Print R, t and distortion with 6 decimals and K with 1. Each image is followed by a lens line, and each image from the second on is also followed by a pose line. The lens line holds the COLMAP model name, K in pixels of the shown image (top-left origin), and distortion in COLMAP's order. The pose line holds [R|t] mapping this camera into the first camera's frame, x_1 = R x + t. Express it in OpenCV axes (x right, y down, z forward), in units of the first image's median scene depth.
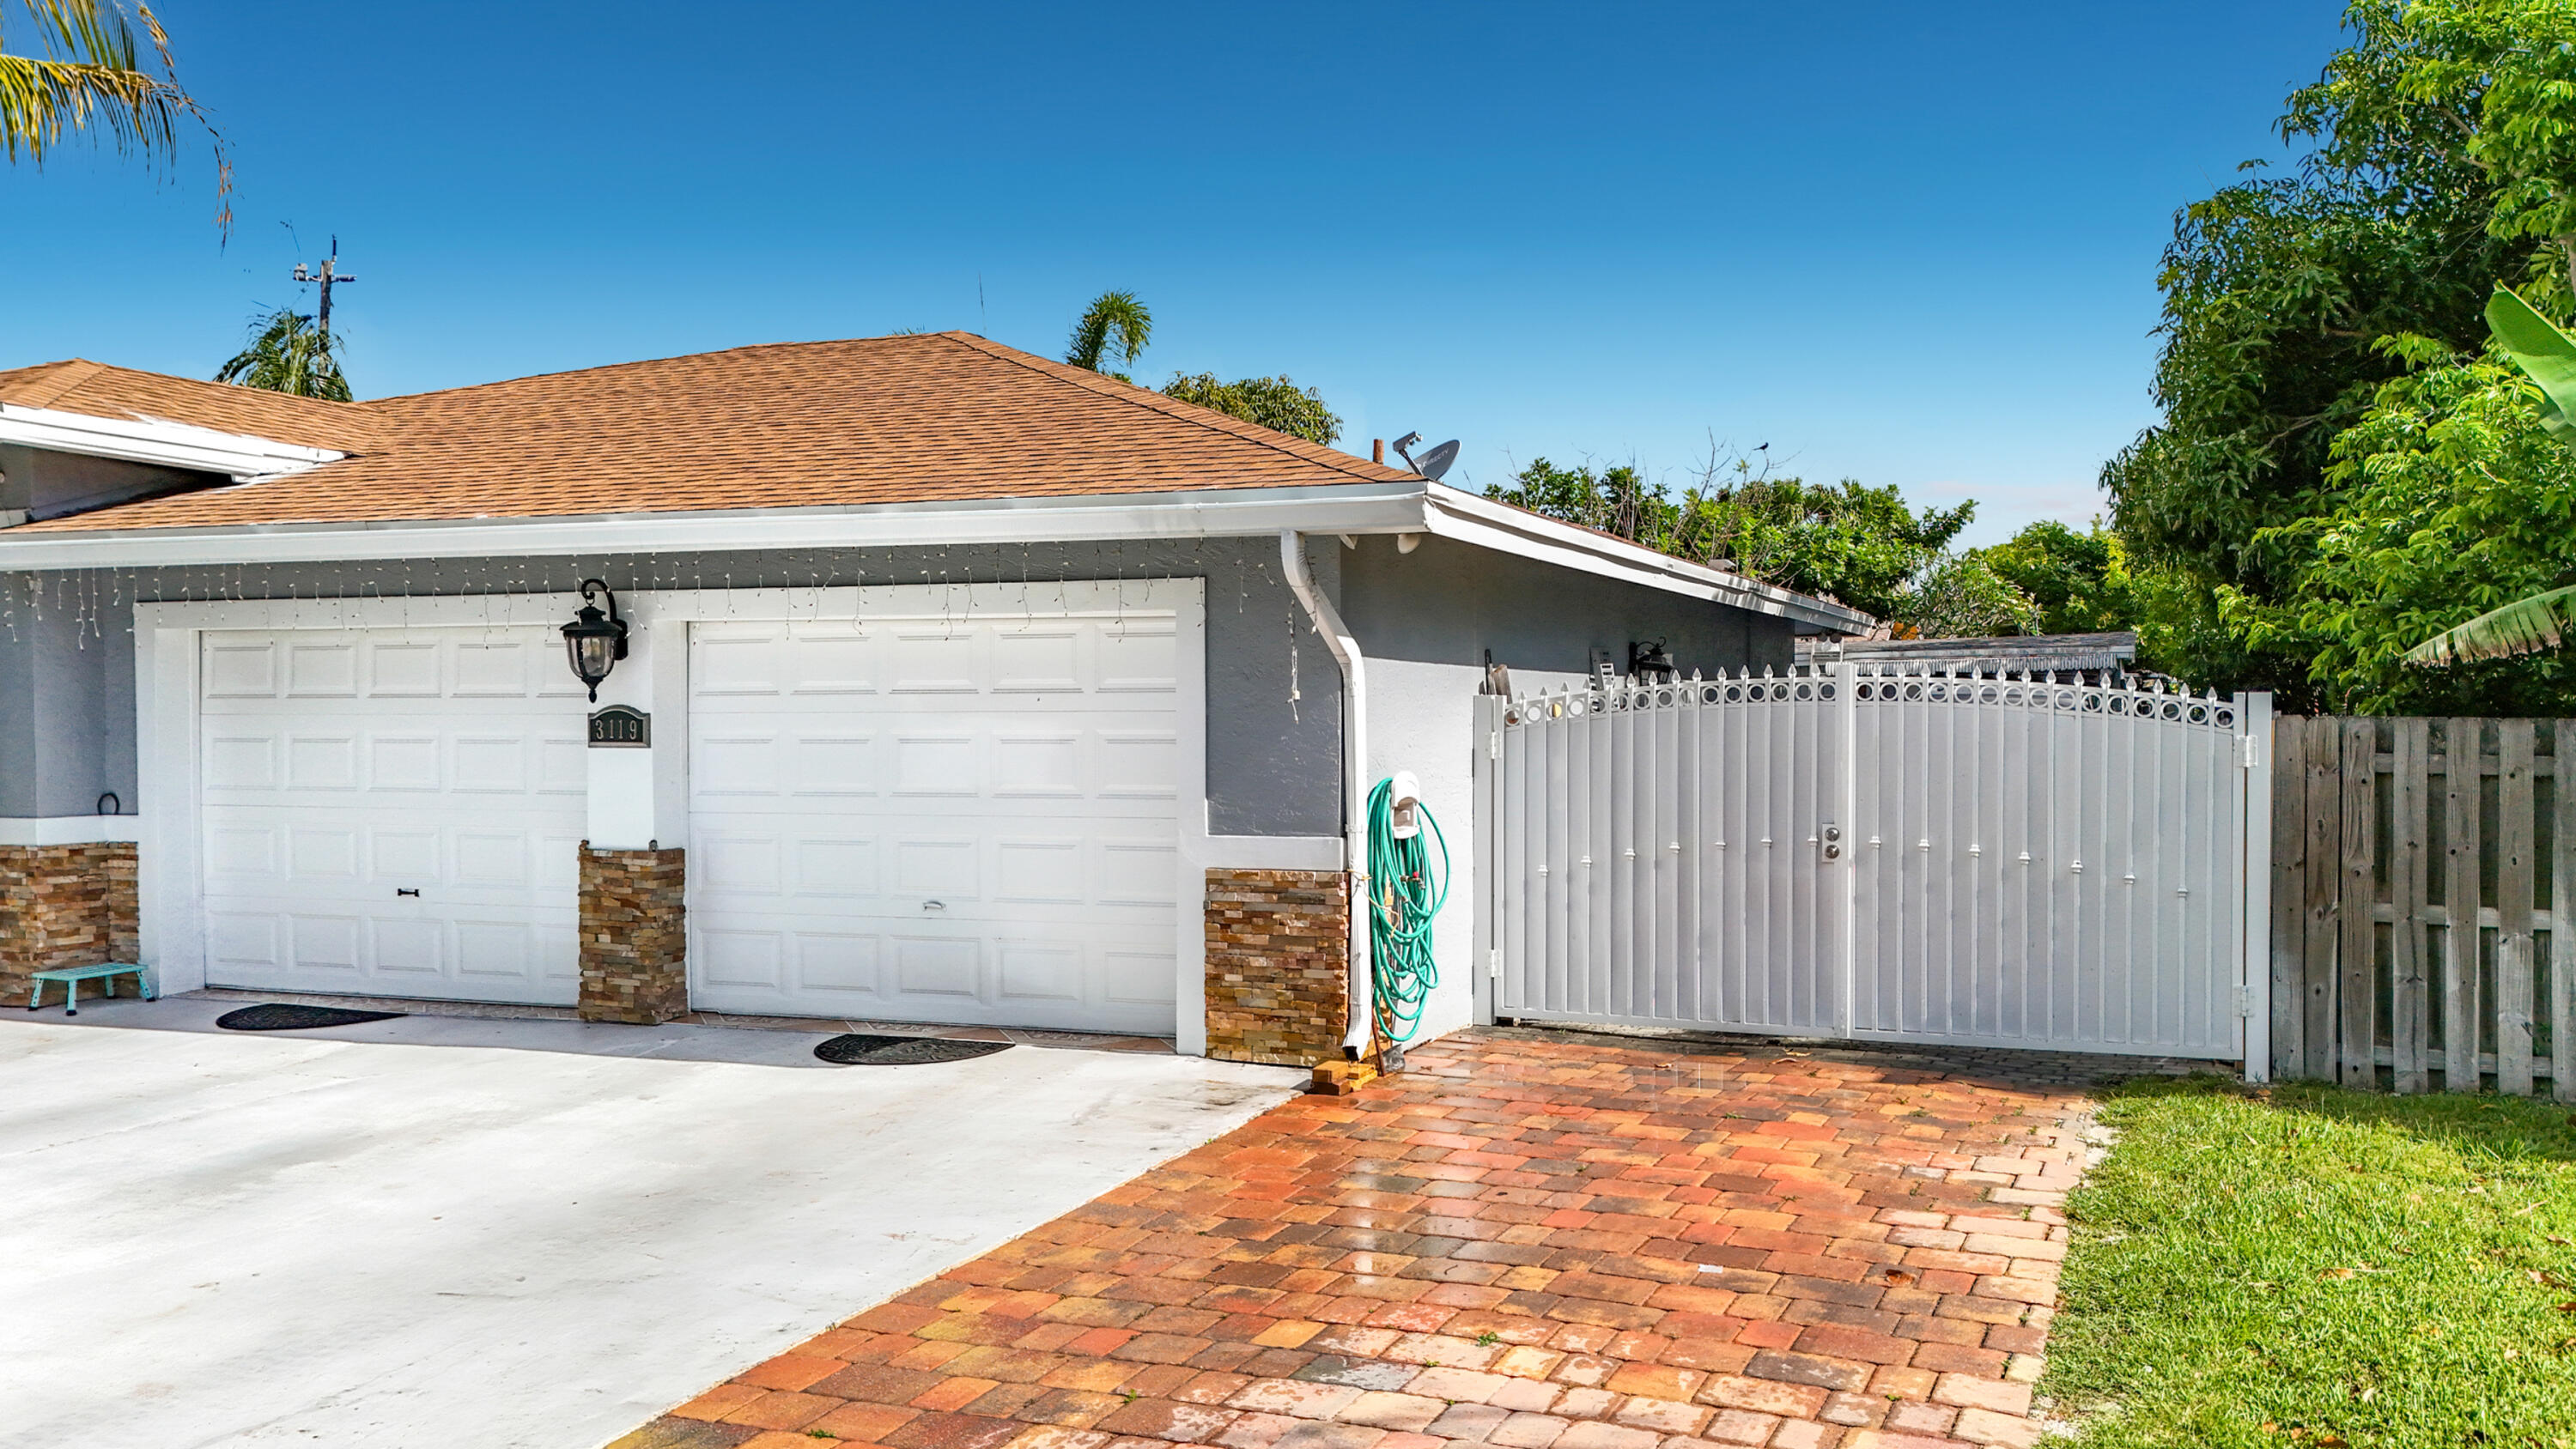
lens RADIAL K [[1957.9, 0, 1380.9], [0, 1957.9, 784.2], [0, 0, 1]] dist [0.108884, 0.000953]
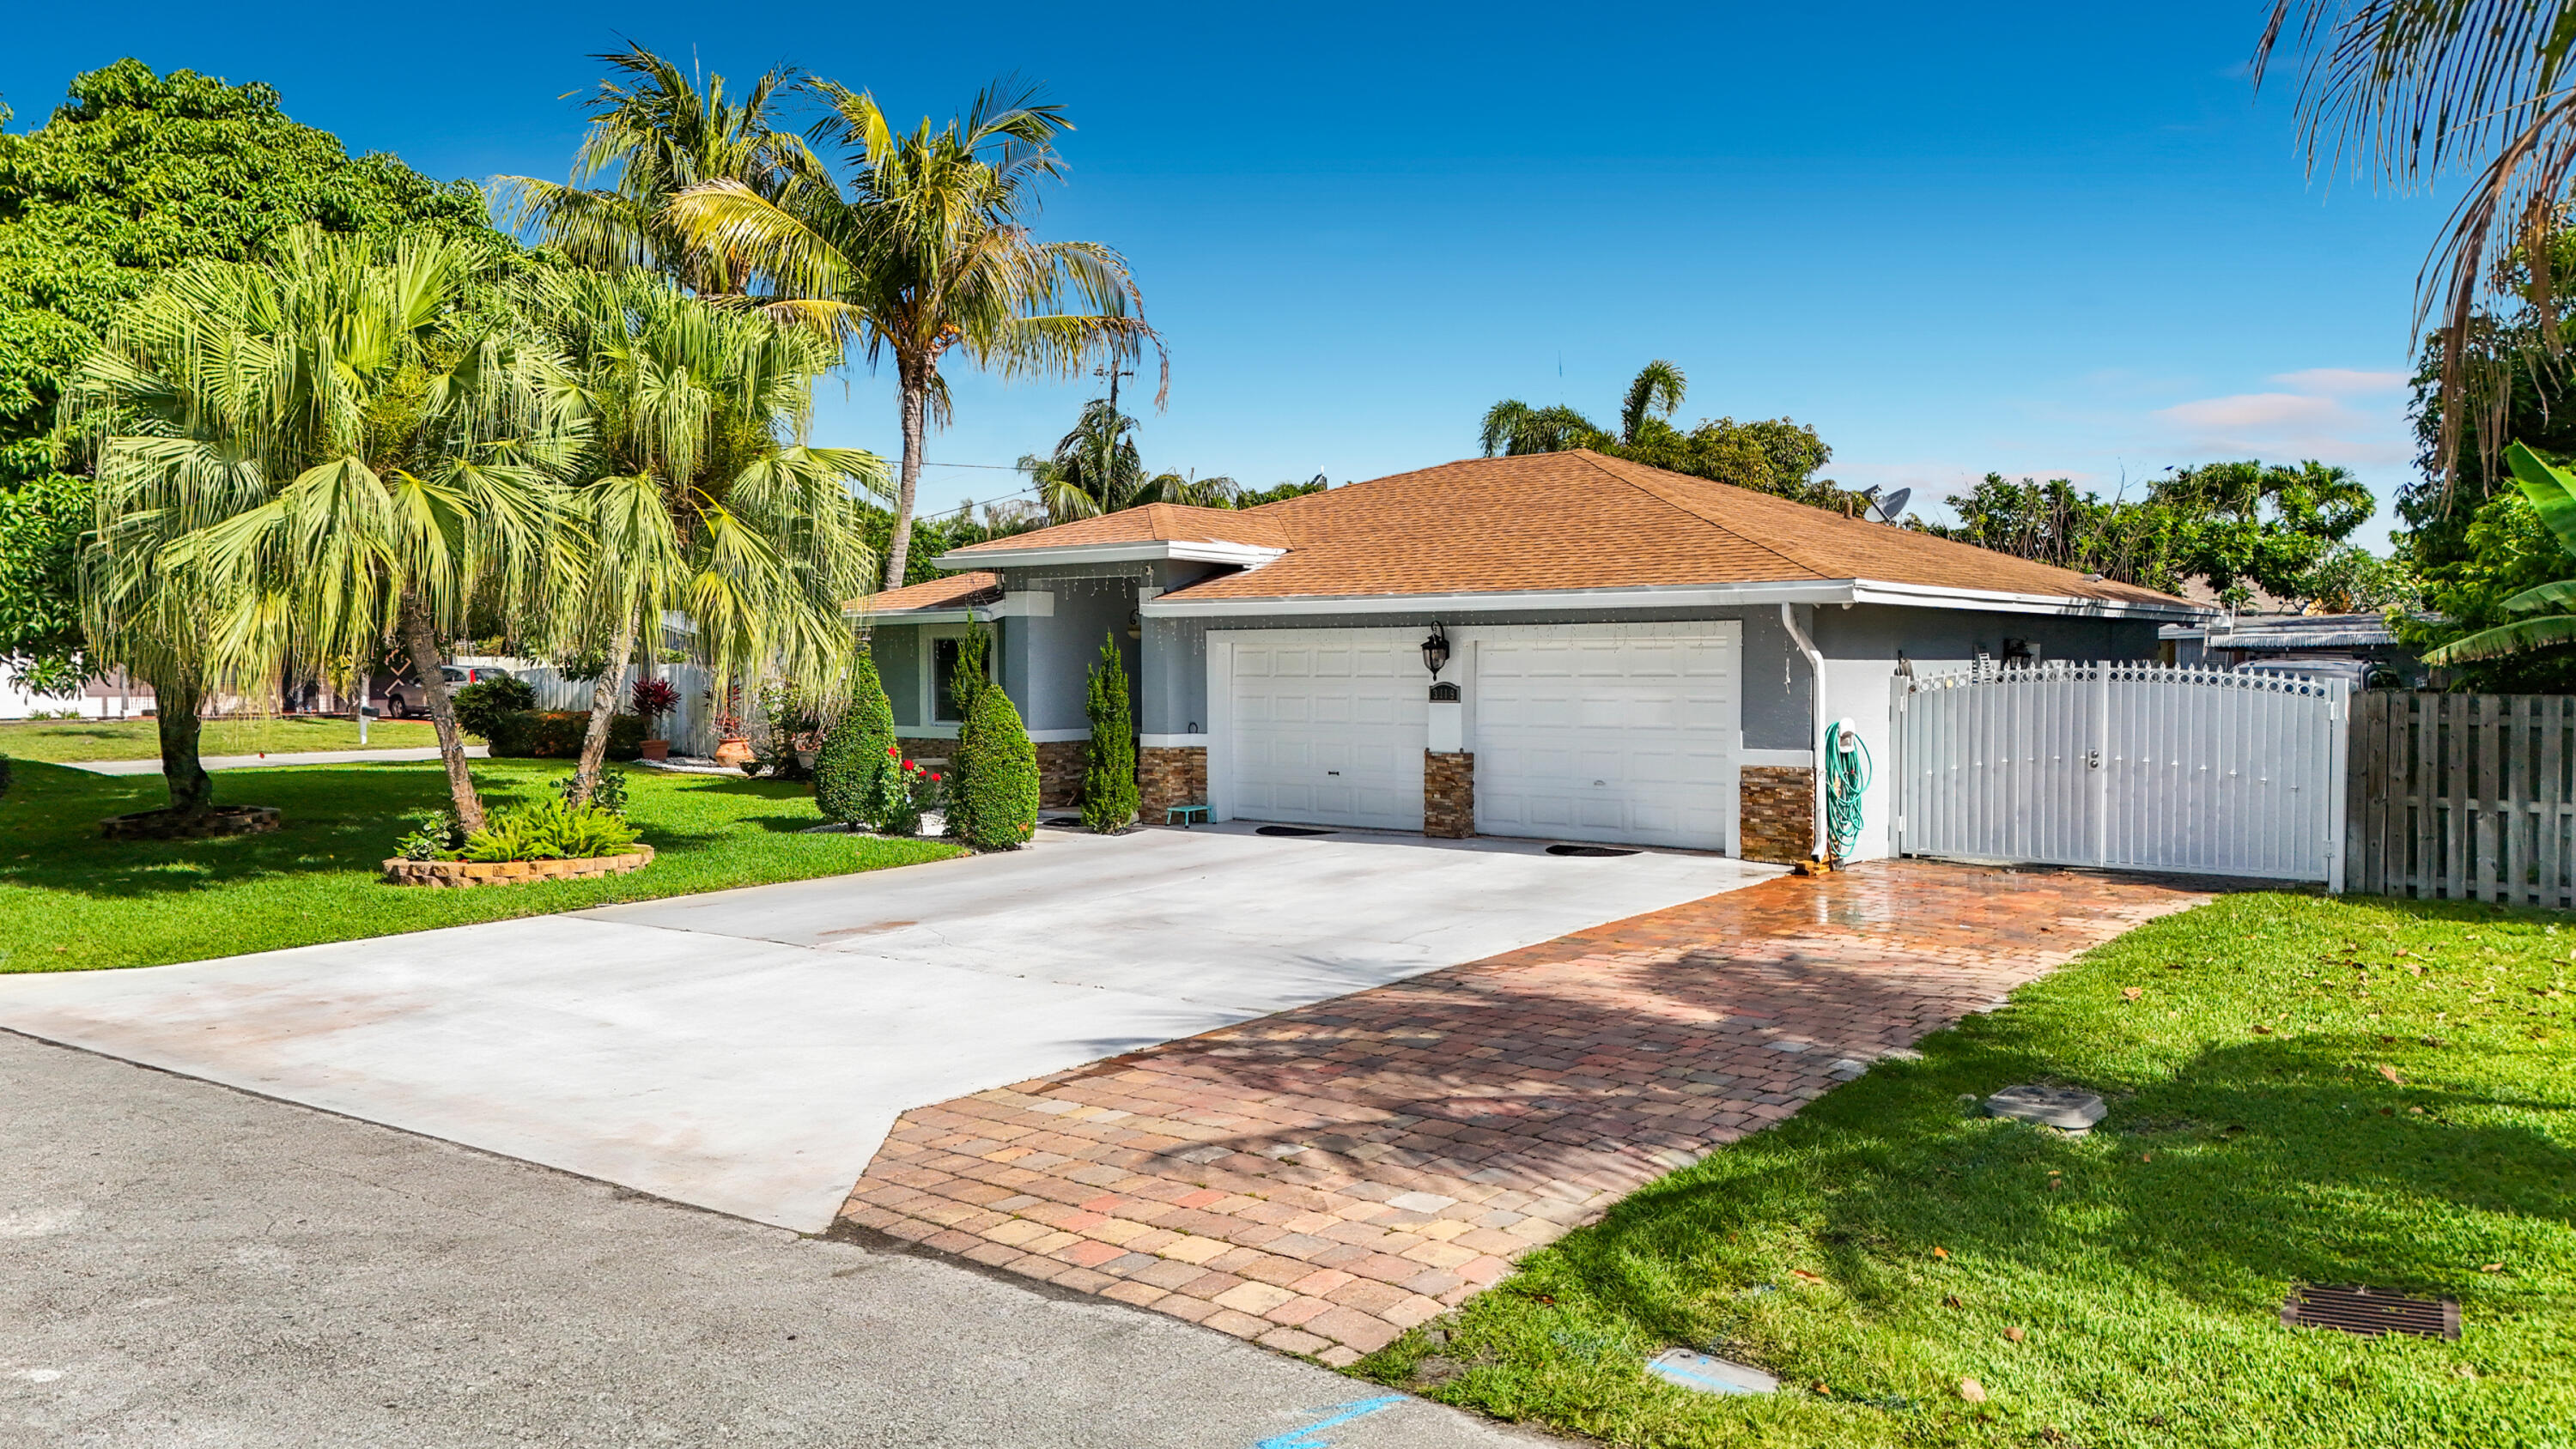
lens RADIAL K [[1783.7, 0, 1327.7], [0, 1783.7, 711.2], [0, 0, 1]] dist [0.037164, -0.004038]
pose [[0.955600, 0.008137, -0.294554, 0.040196], [-0.010128, 0.999935, -0.005234, 0.001186], [0.294492, 0.007985, 0.955621, -0.784623]]
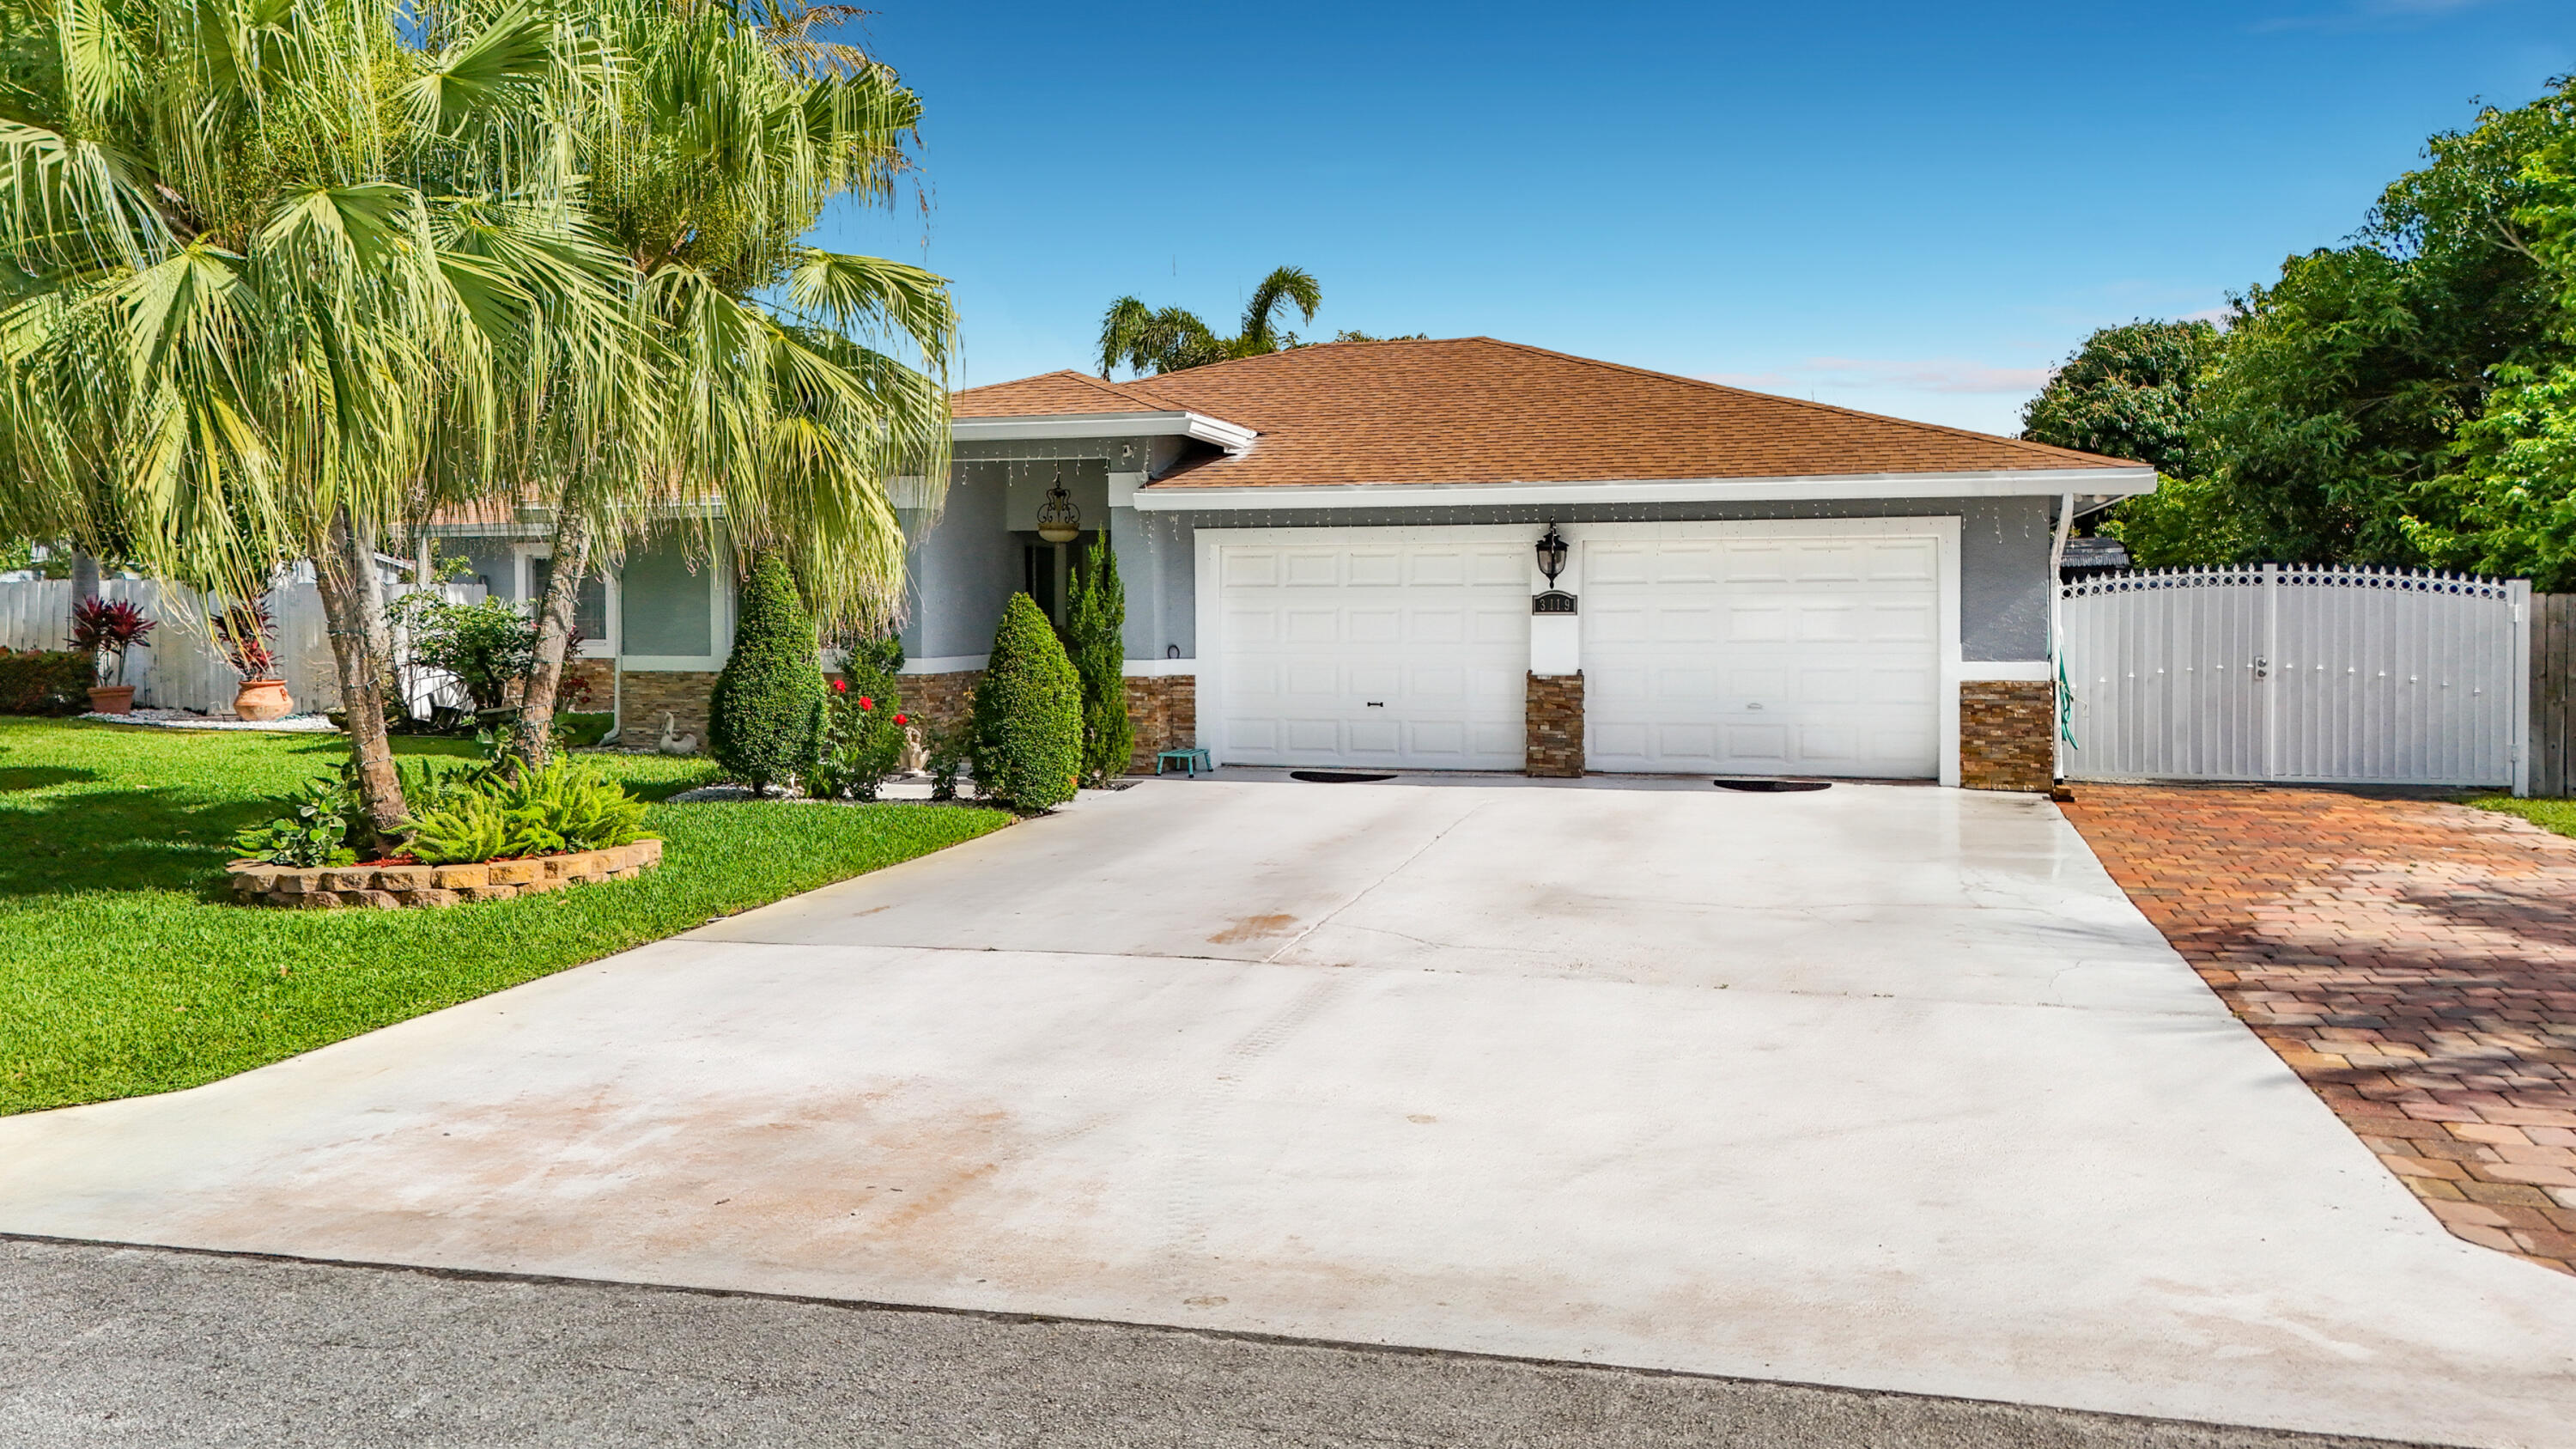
lens RADIAL K [[1809.0, 0, 1288.0], [0, 1809.0, 724.5], [0, 0, 1]] dist [0.062930, 0.003869]
pose [[0.996228, -0.004883, 0.086636, -0.750681], [0.002286, 0.999546, 0.030051, 0.028271], [-0.086743, -0.029739, 0.995787, -0.525265]]
